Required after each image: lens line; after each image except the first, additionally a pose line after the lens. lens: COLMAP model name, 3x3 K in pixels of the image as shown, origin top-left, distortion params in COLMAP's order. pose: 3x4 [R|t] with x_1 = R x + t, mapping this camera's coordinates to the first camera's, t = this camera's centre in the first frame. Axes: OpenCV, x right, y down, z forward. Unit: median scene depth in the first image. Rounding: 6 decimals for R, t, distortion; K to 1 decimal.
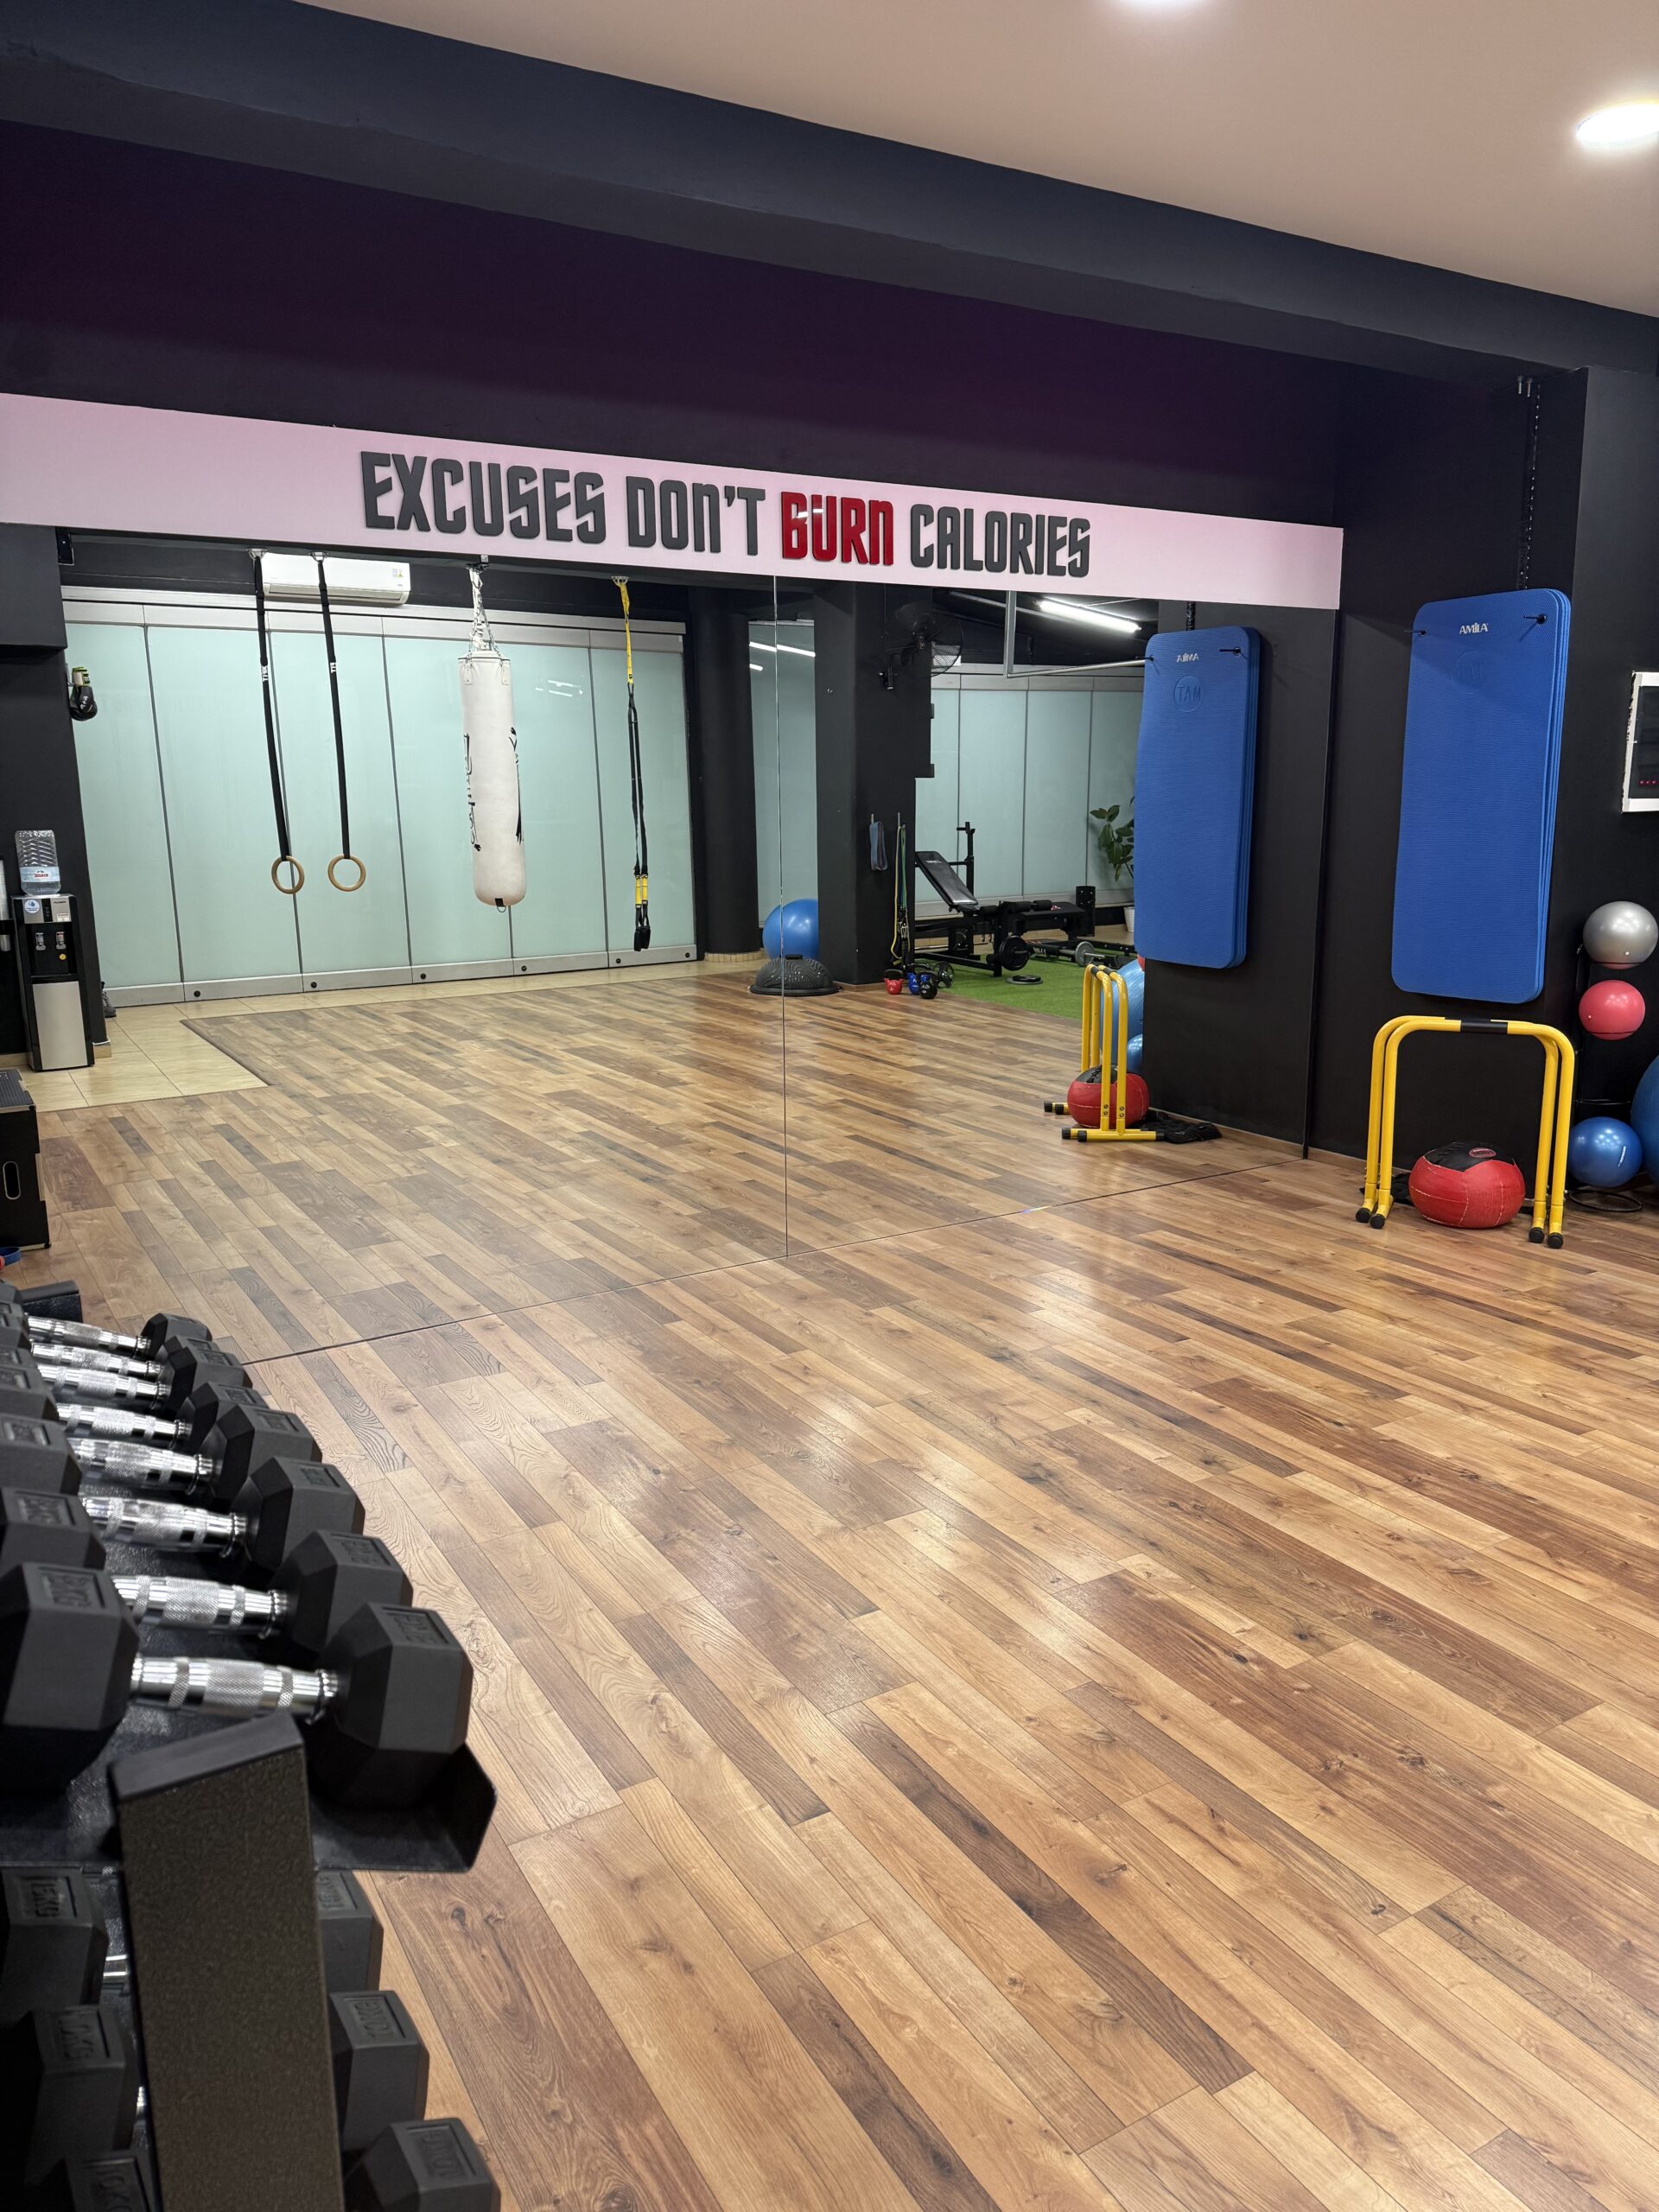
lens RADIAL K [[1558.7, 0, 829.9], [0, 1558.7, 1107.5], [0, 0, 1]] dist [0.056422, -0.051937]
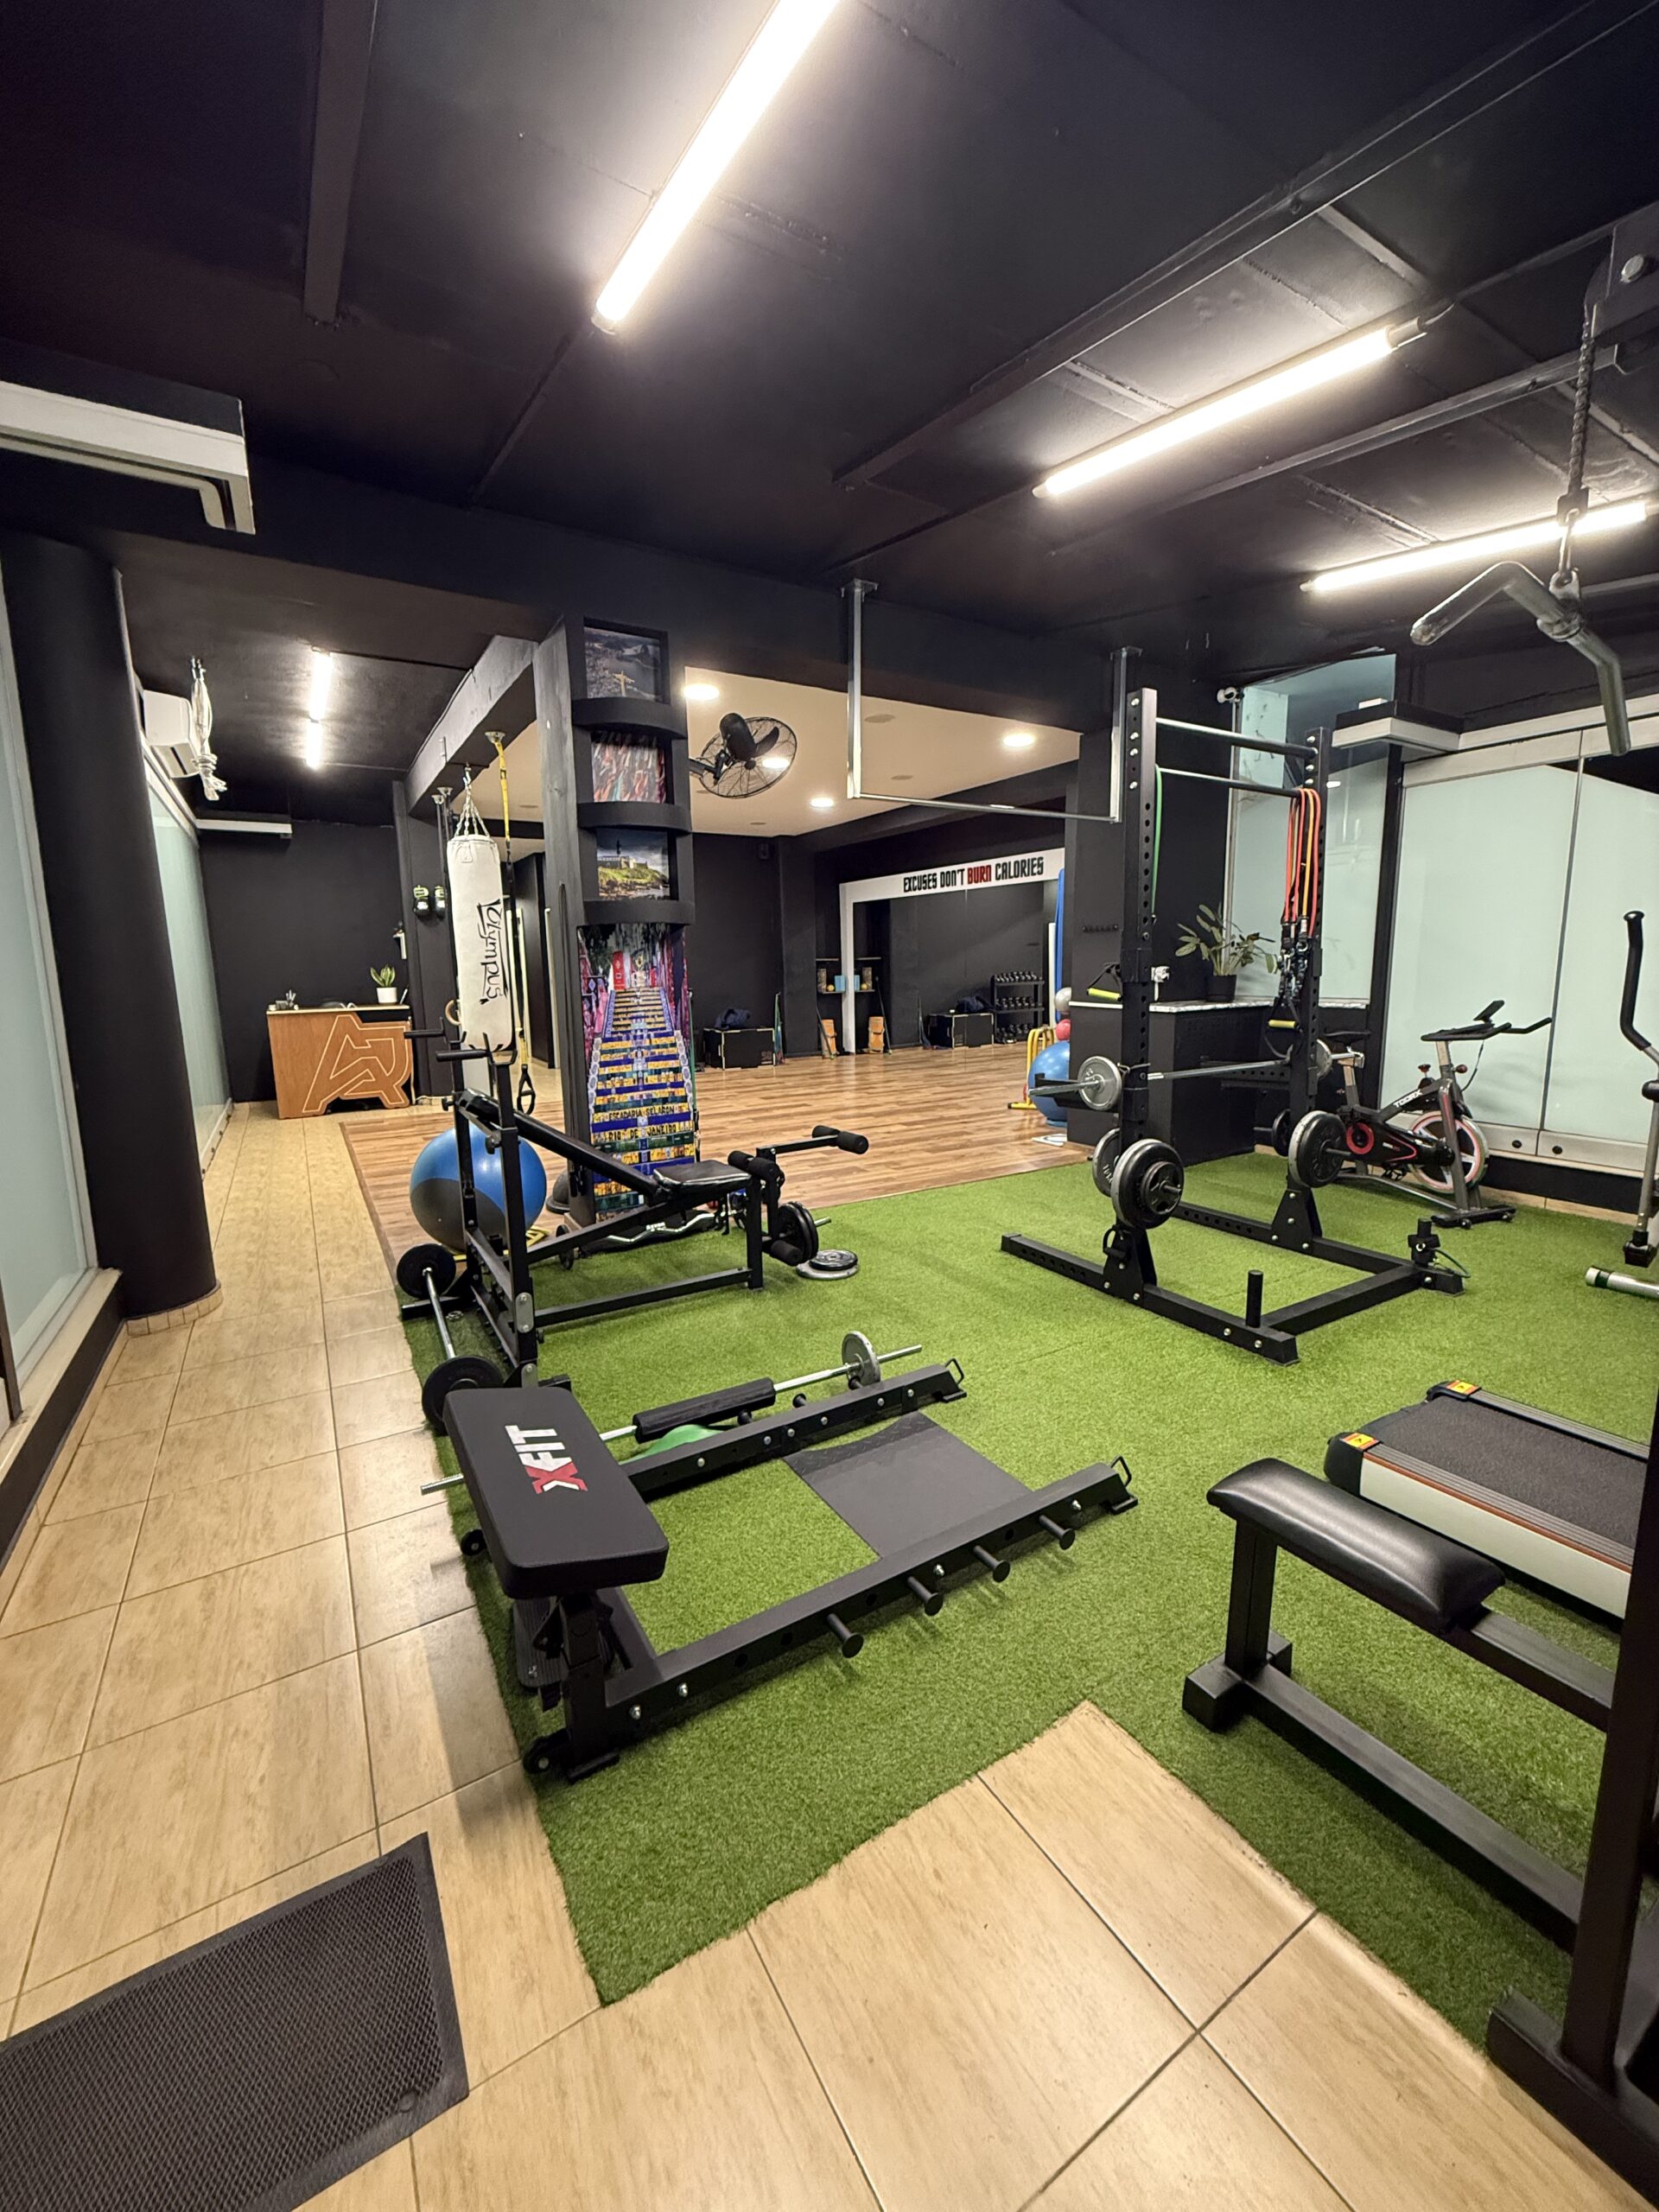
lens RADIAL K [[872.7, 0, 821.5], [0, 872.7, 1095.1], [0, 0, 1]] dist [-0.003576, 0.000653]
pose [[-0.002223, 0.164204, -0.986424, 2.086124], [-0.191142, 0.968169, 0.161596, -0.128315], [0.981560, 0.188907, 0.029234, 0.672225]]
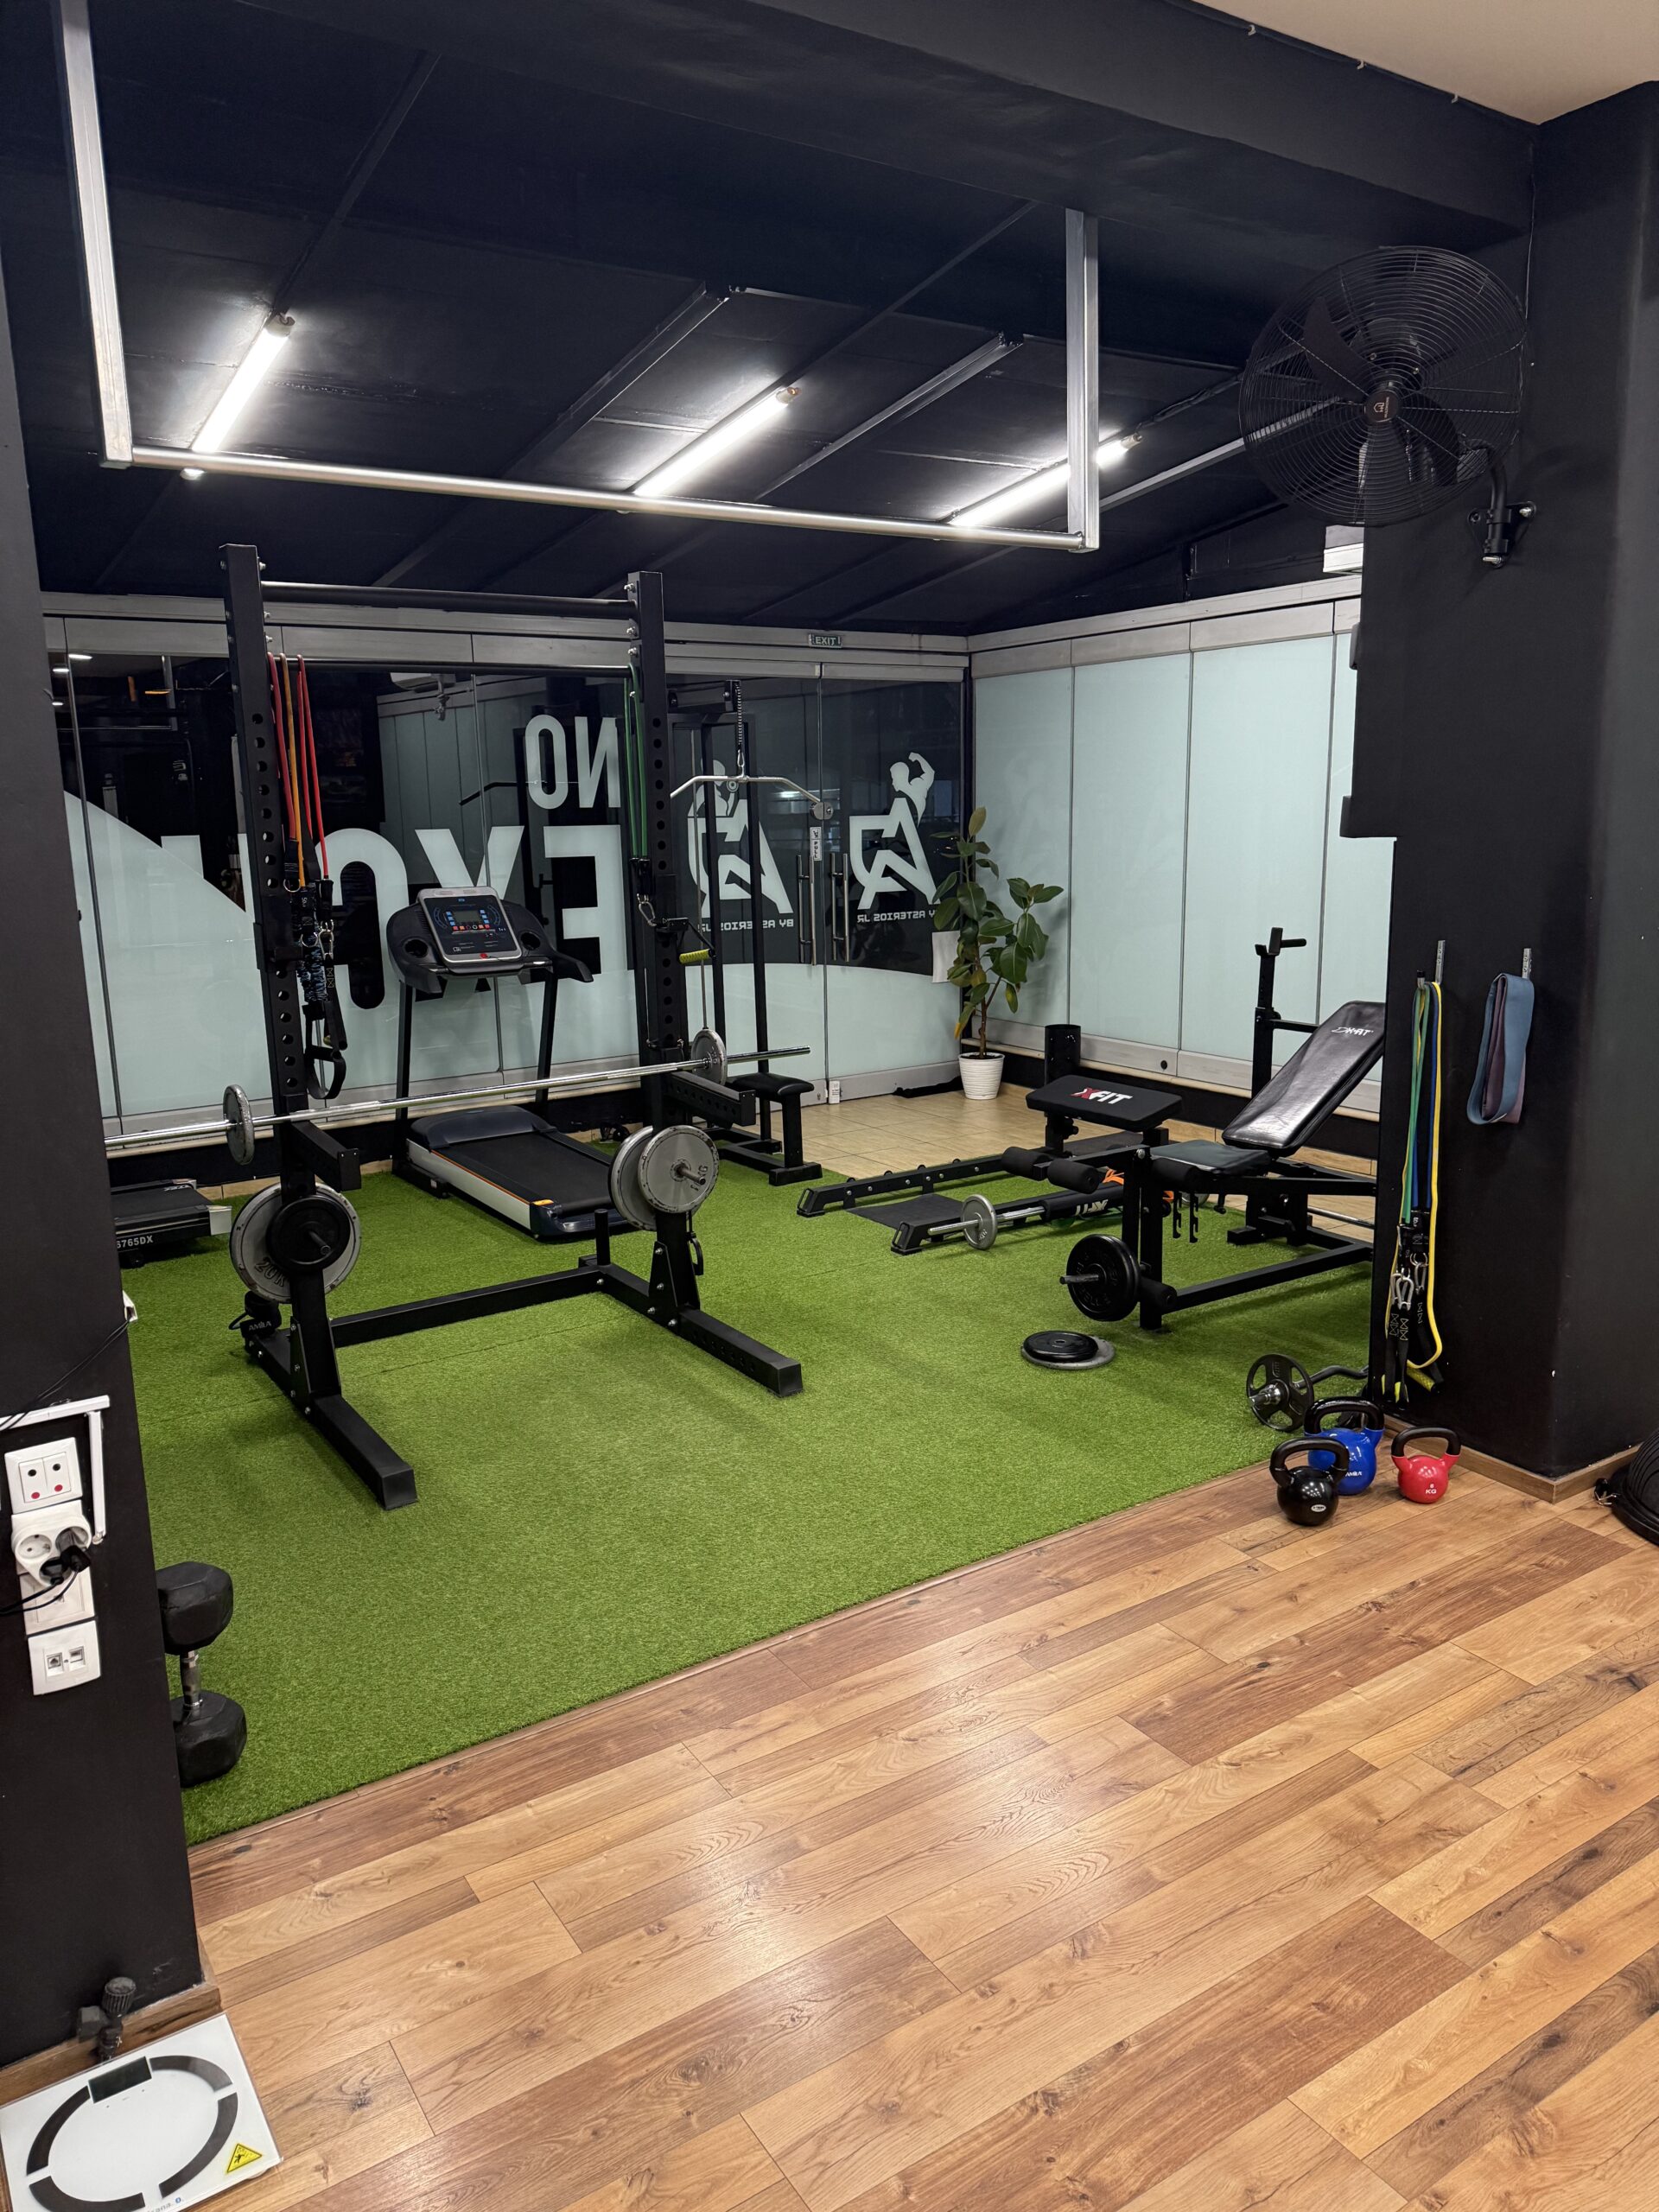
lens RADIAL K [[1558.7, 0, 824.6], [0, 1558.7, 1116.3], [0, 0, 1]] dist [0.056422, -0.051937]
pose [[-0.044304, -0.191901, 0.980414, 0.362065], [0.224051, 0.954470, 0.196948, -0.218353], [-0.973570, 0.228388, 0.000709, 0.852613]]
